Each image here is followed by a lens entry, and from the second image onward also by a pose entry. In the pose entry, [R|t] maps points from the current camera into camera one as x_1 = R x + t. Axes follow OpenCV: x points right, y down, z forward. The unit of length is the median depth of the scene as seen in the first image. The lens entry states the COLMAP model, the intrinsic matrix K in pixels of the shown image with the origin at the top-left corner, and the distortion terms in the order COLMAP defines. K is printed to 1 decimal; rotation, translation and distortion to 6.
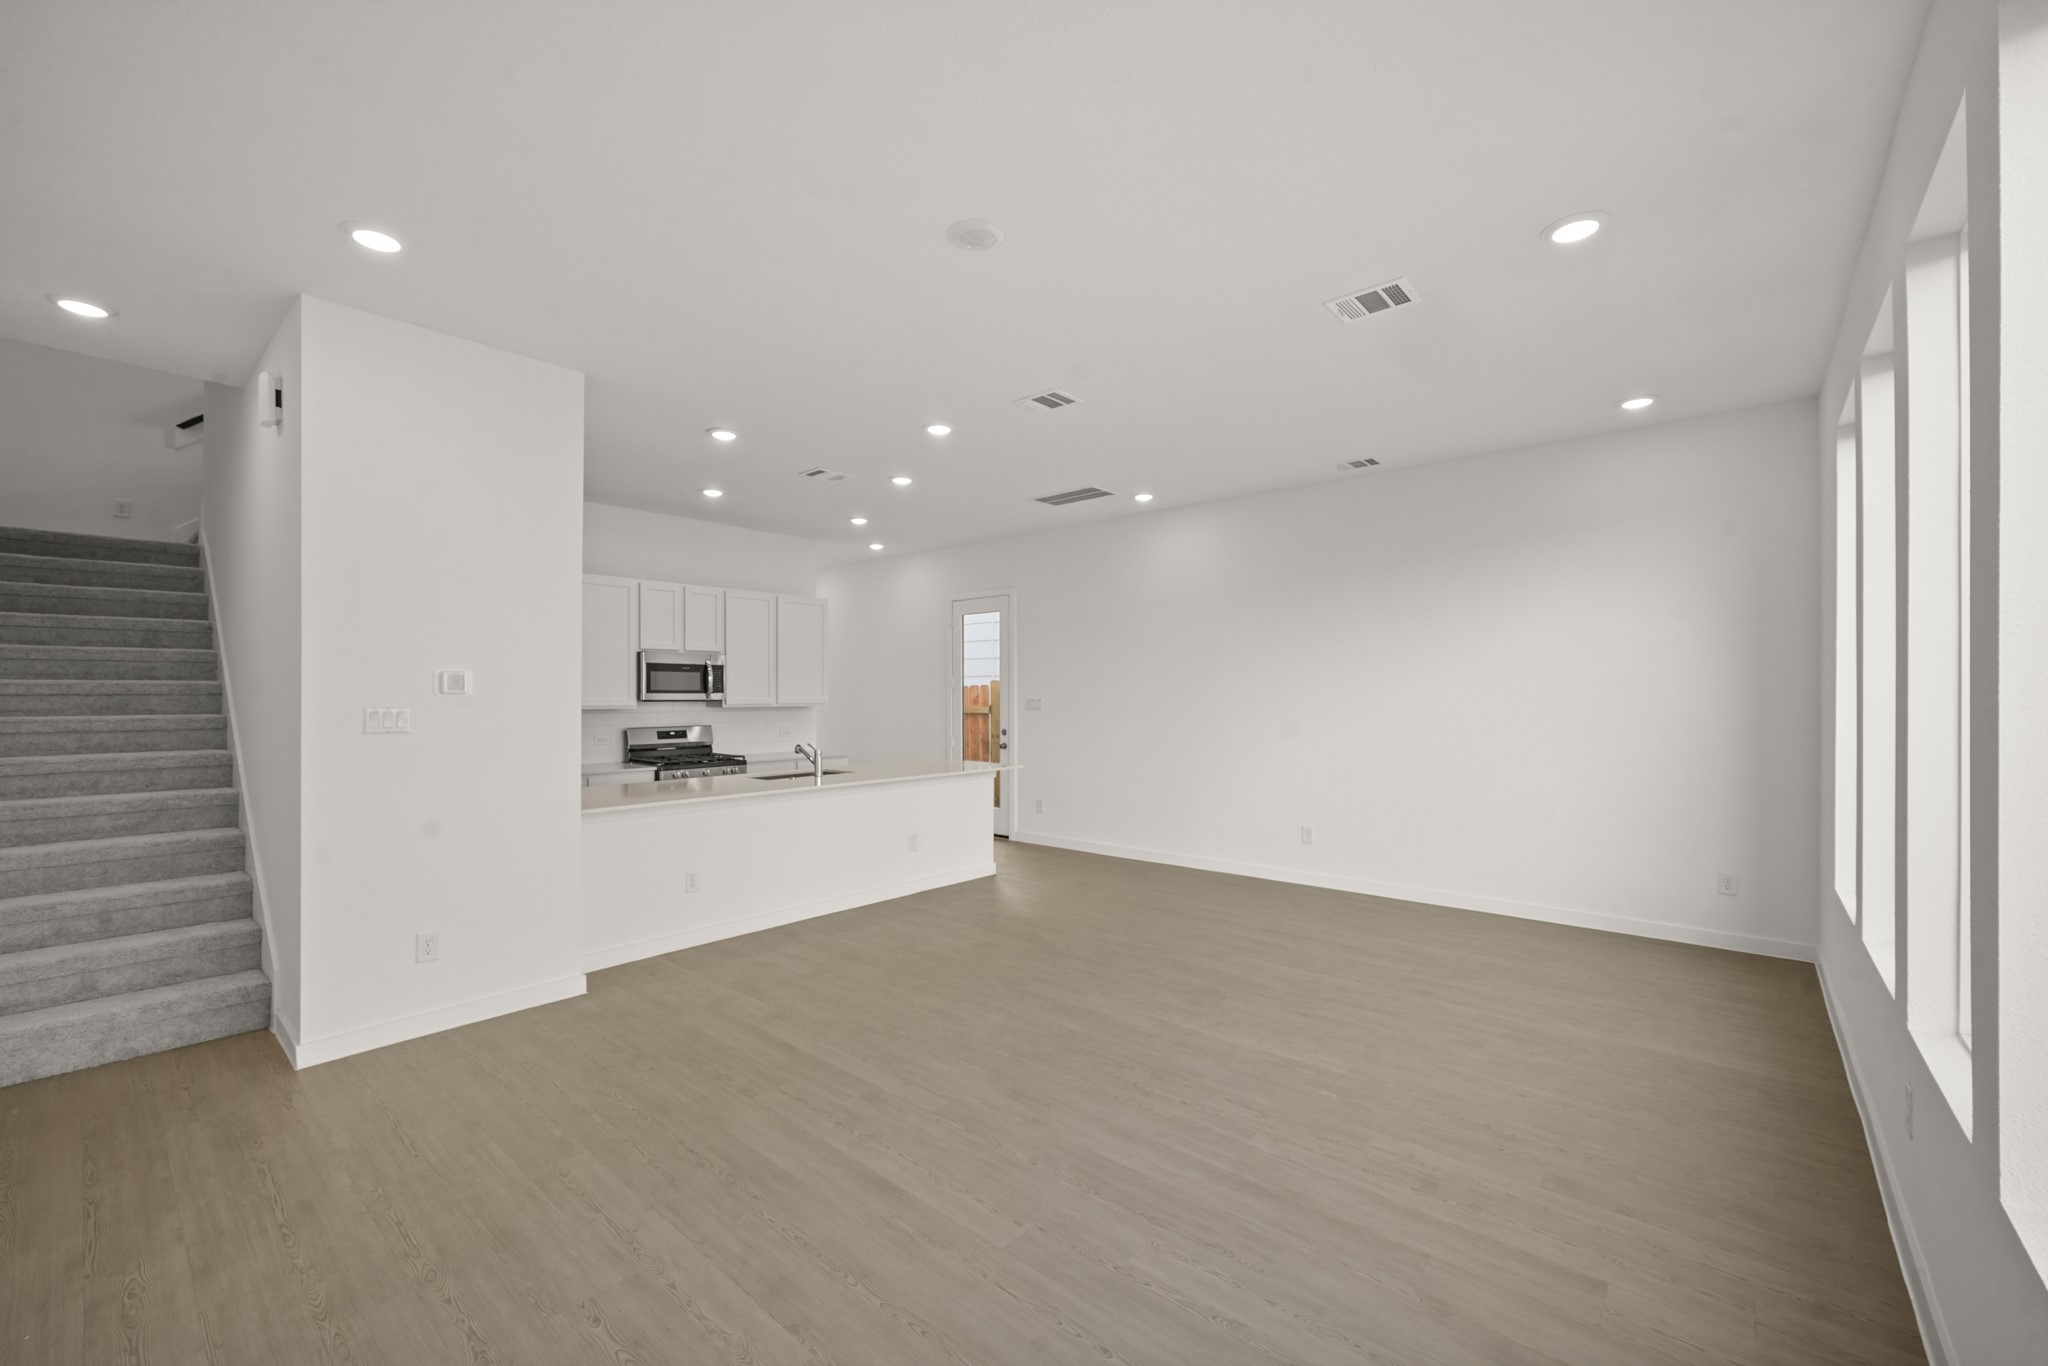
lens RADIAL K [[825.2, 0, 1019.7], [0, 825.2, 692.9], [0, 0, 1]] dist [-0.001670, -0.000172]
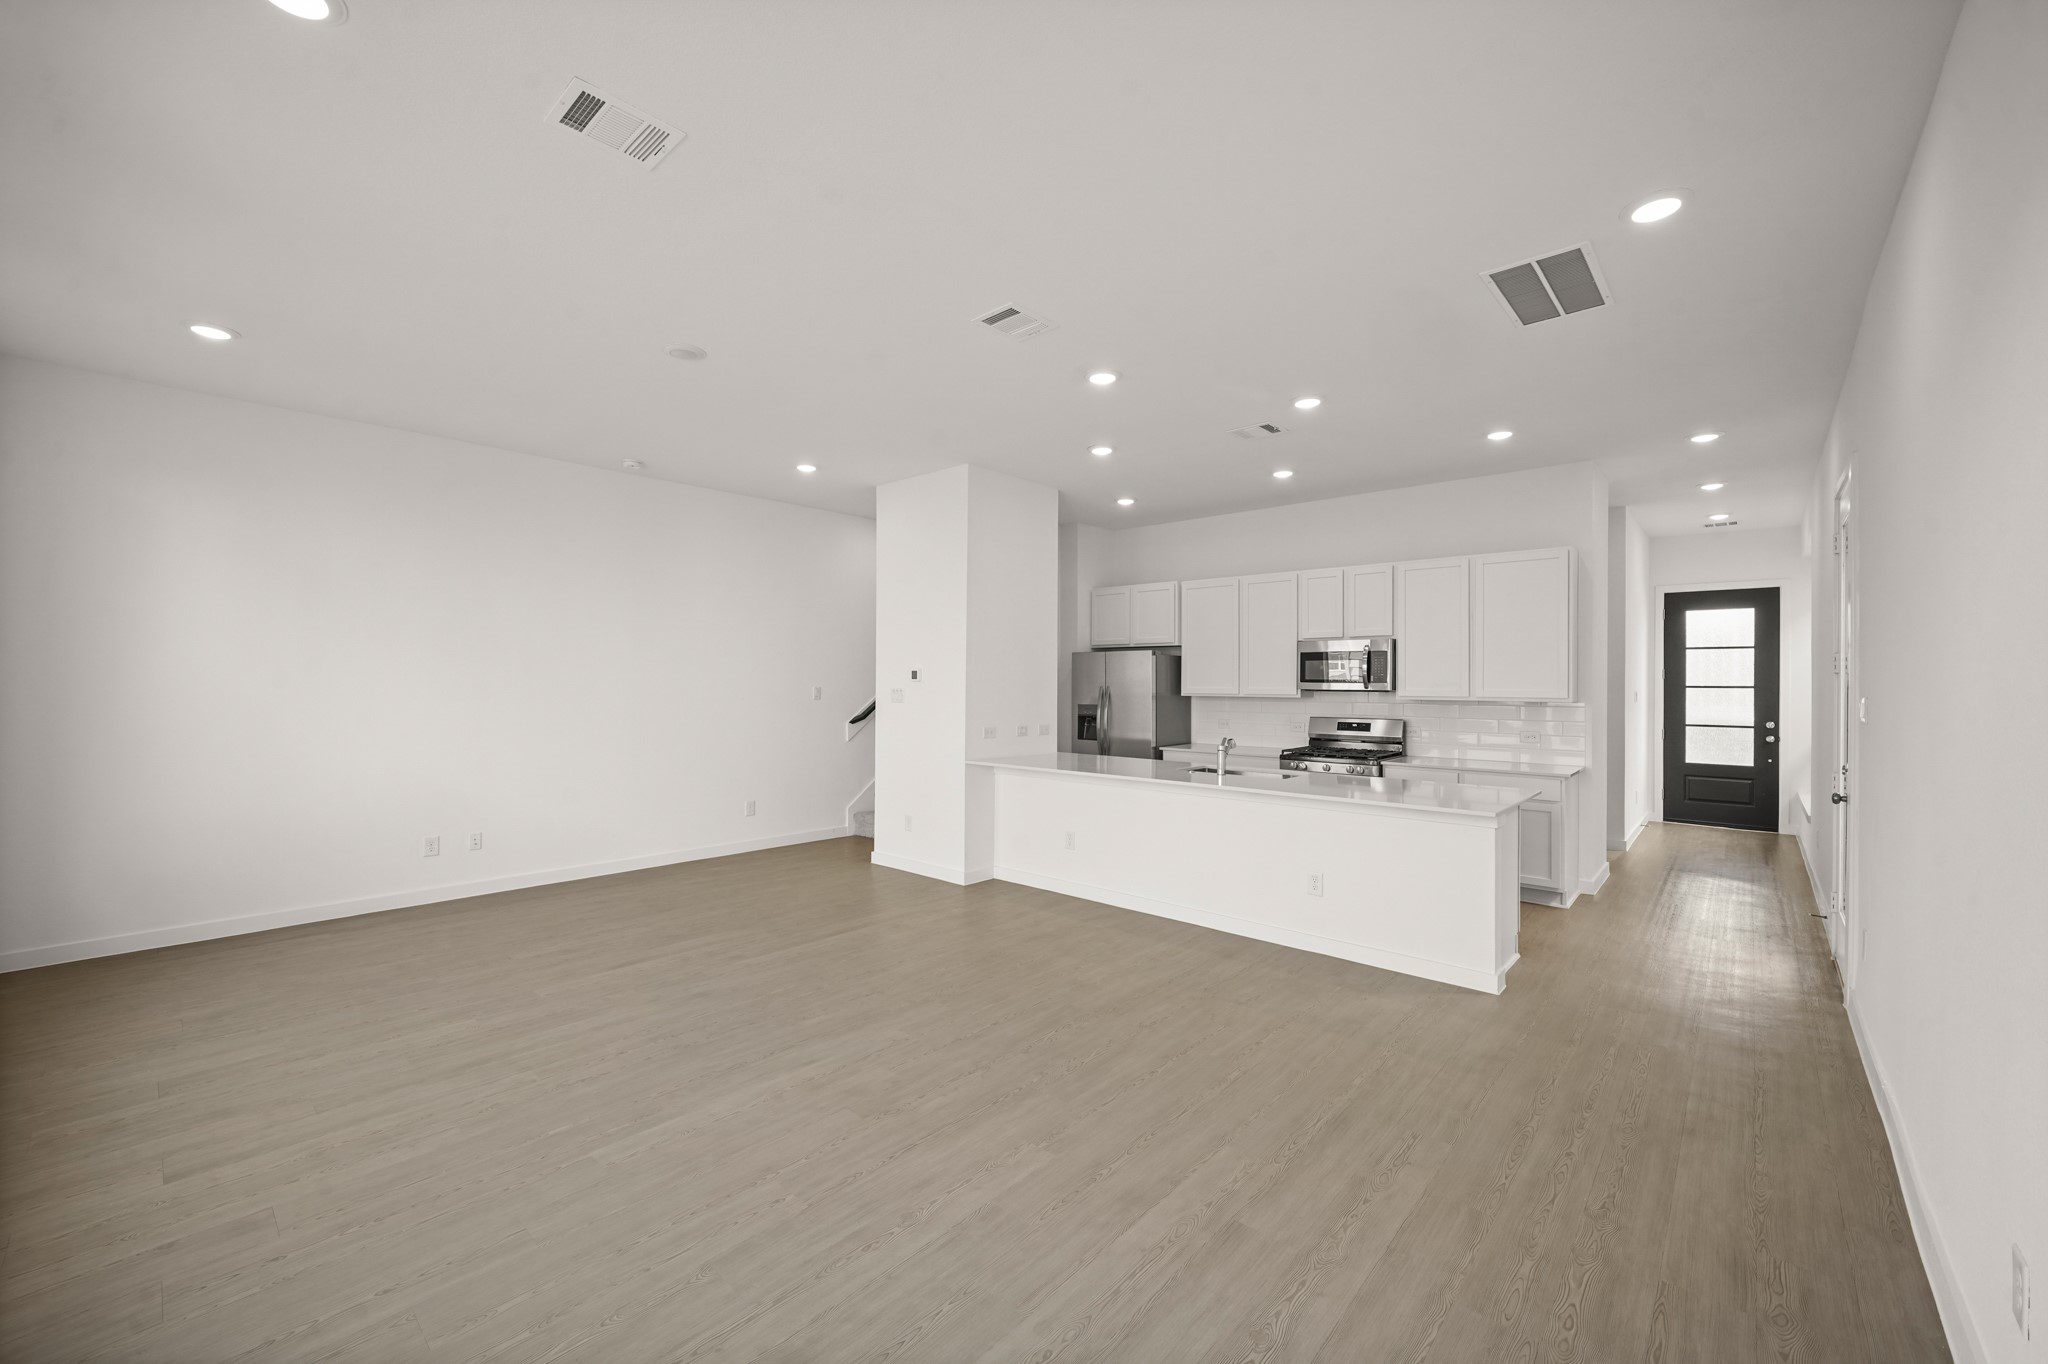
lens RADIAL K [[815.7, 0, 1013.6], [0, 815.7, 681.2], [0, 0, 1]] dist [-0.003463, 0.000022]
pose [[-0.031911, -0.000722, -0.999490, 0.535949], [-0.003005, 0.999995, -0.000626, 0.000162], [0.999486, 0.002984, -0.031913, 0.656816]]
